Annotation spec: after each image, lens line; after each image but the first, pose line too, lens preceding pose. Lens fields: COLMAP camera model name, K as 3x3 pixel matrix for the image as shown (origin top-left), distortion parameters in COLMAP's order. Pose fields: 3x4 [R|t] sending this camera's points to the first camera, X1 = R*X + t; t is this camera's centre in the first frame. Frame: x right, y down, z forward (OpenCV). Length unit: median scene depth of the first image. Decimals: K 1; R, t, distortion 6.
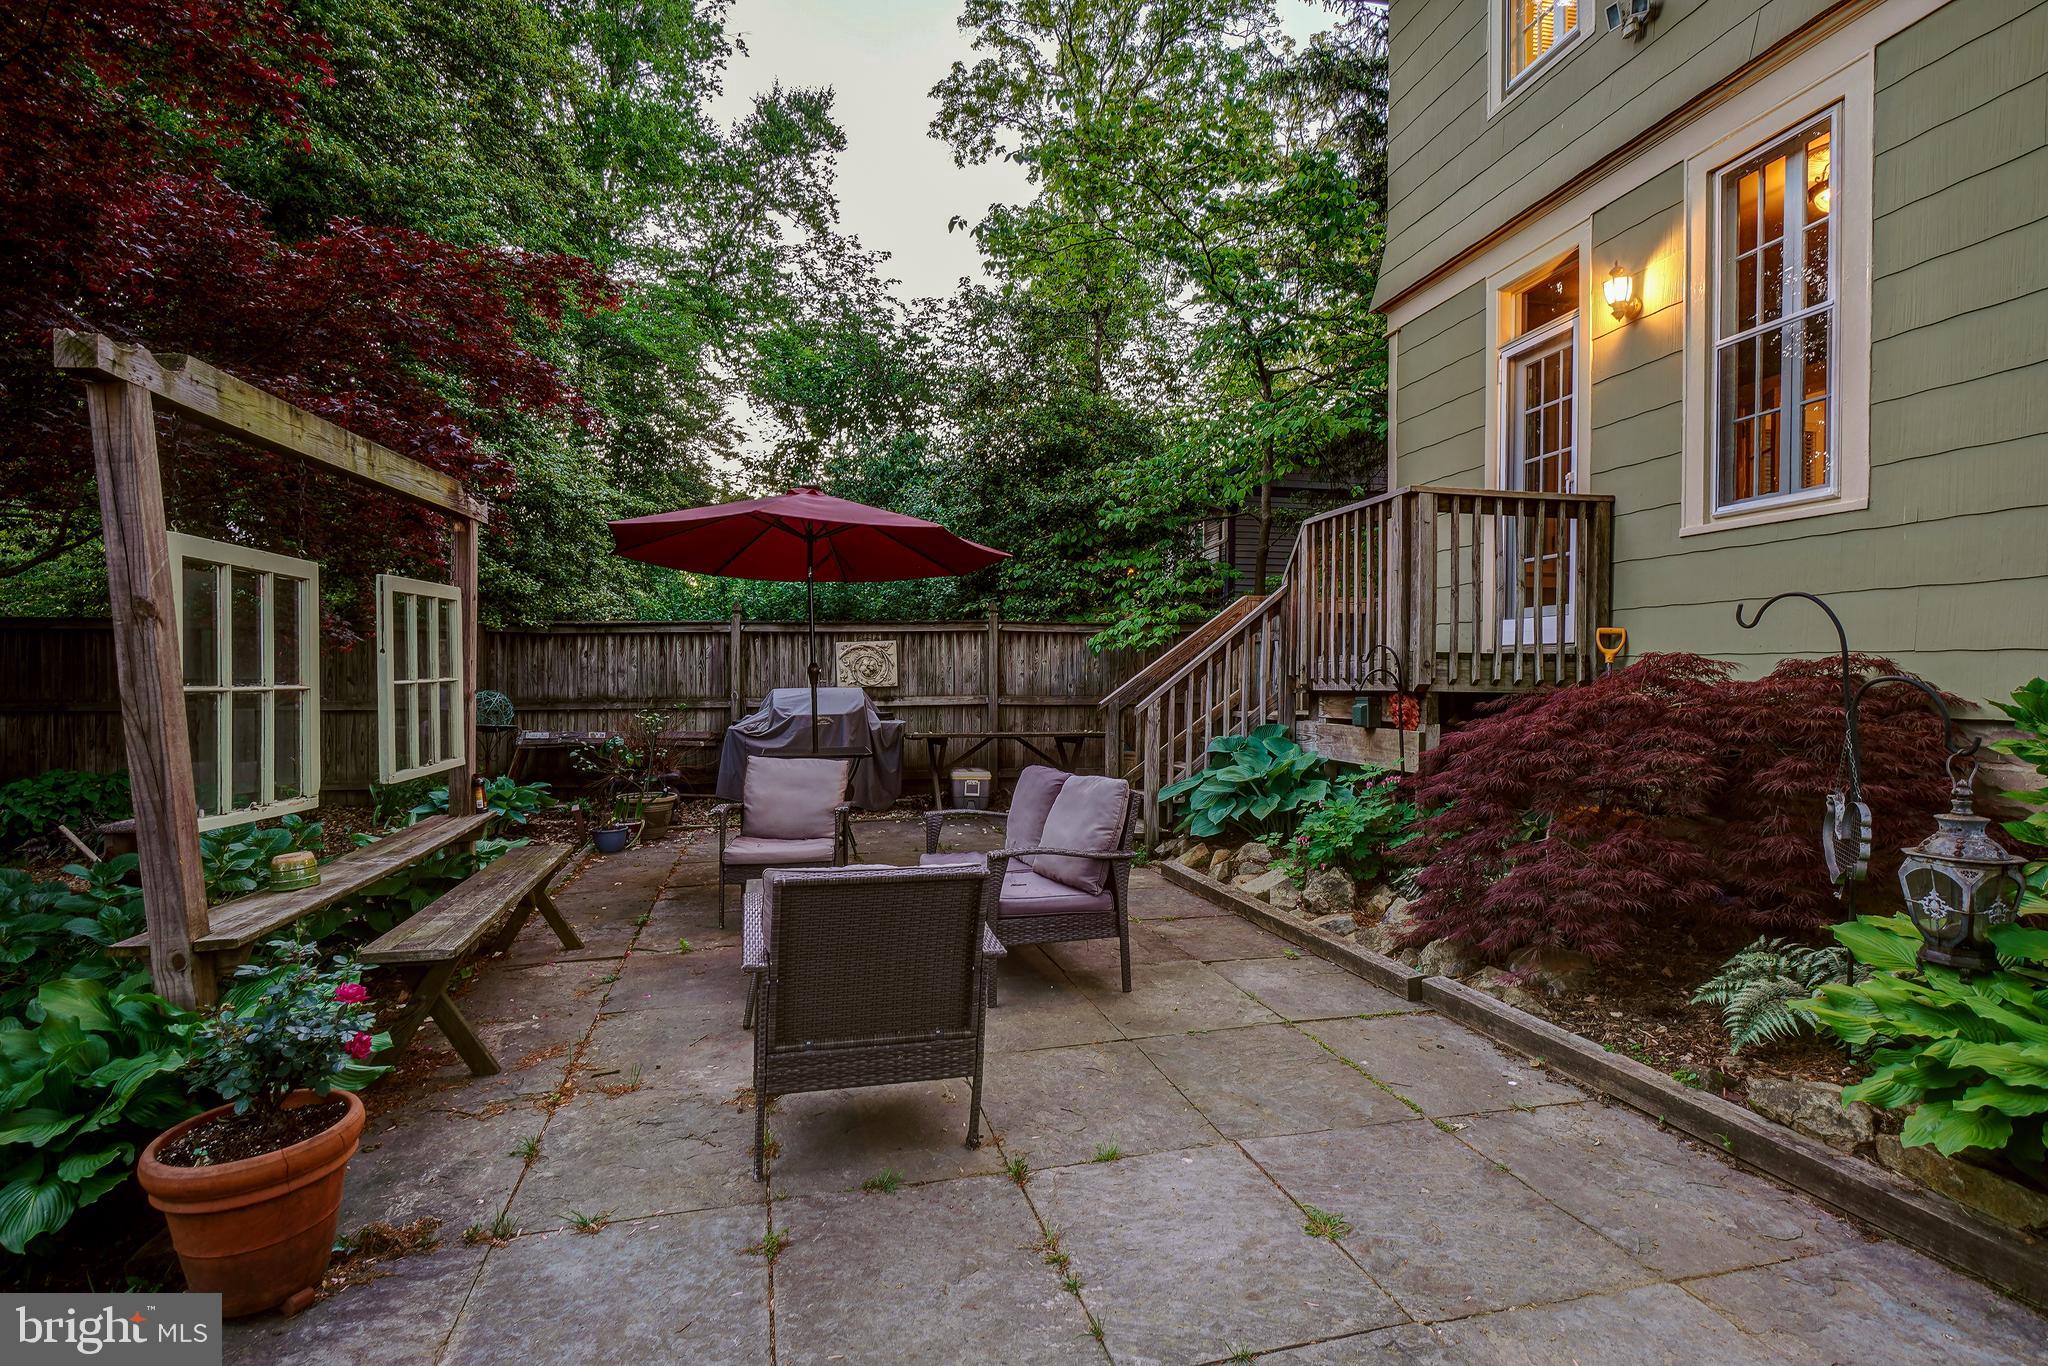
lens RADIAL K [[984.0, 0, 1020.7], [0, 984.0, 682.1], [0, 0, 1]] dist [-0.004330, 0.000076]
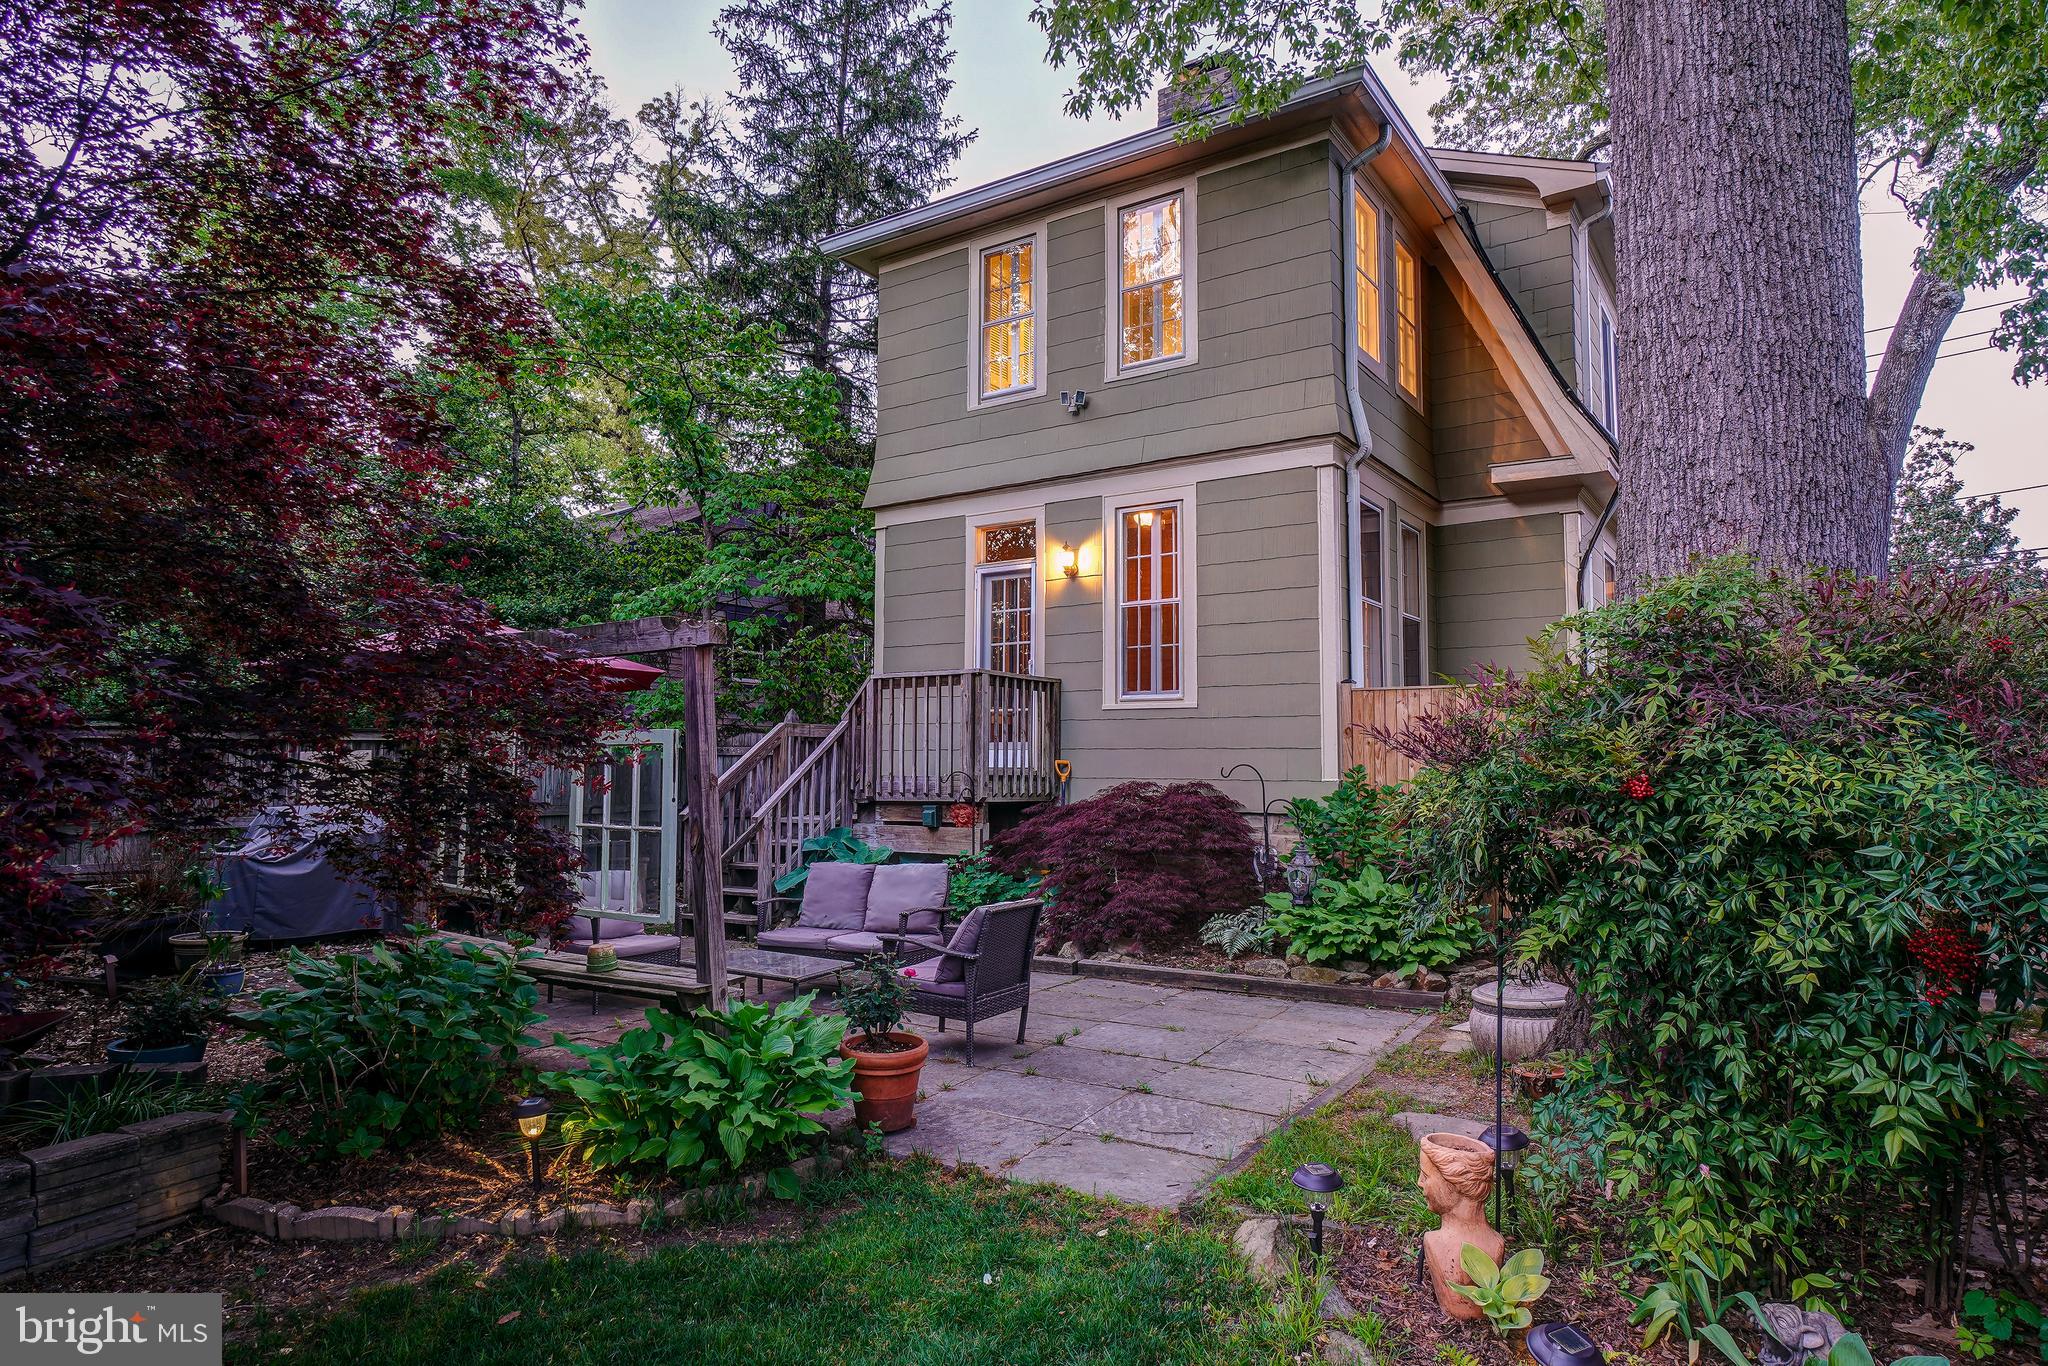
lens RADIAL K [[1175.0, 0, 1024.5], [0, 1175.0, 685.7], [0, 0, 1]] dist [-0.003098, -0.000110]
pose [[0.707344, 0.046332, 0.705349, -0.833591], [0.005266, 0.997476, -0.070803, -0.040495], [-0.706850, 0.053796, 0.705315, -0.346292]]
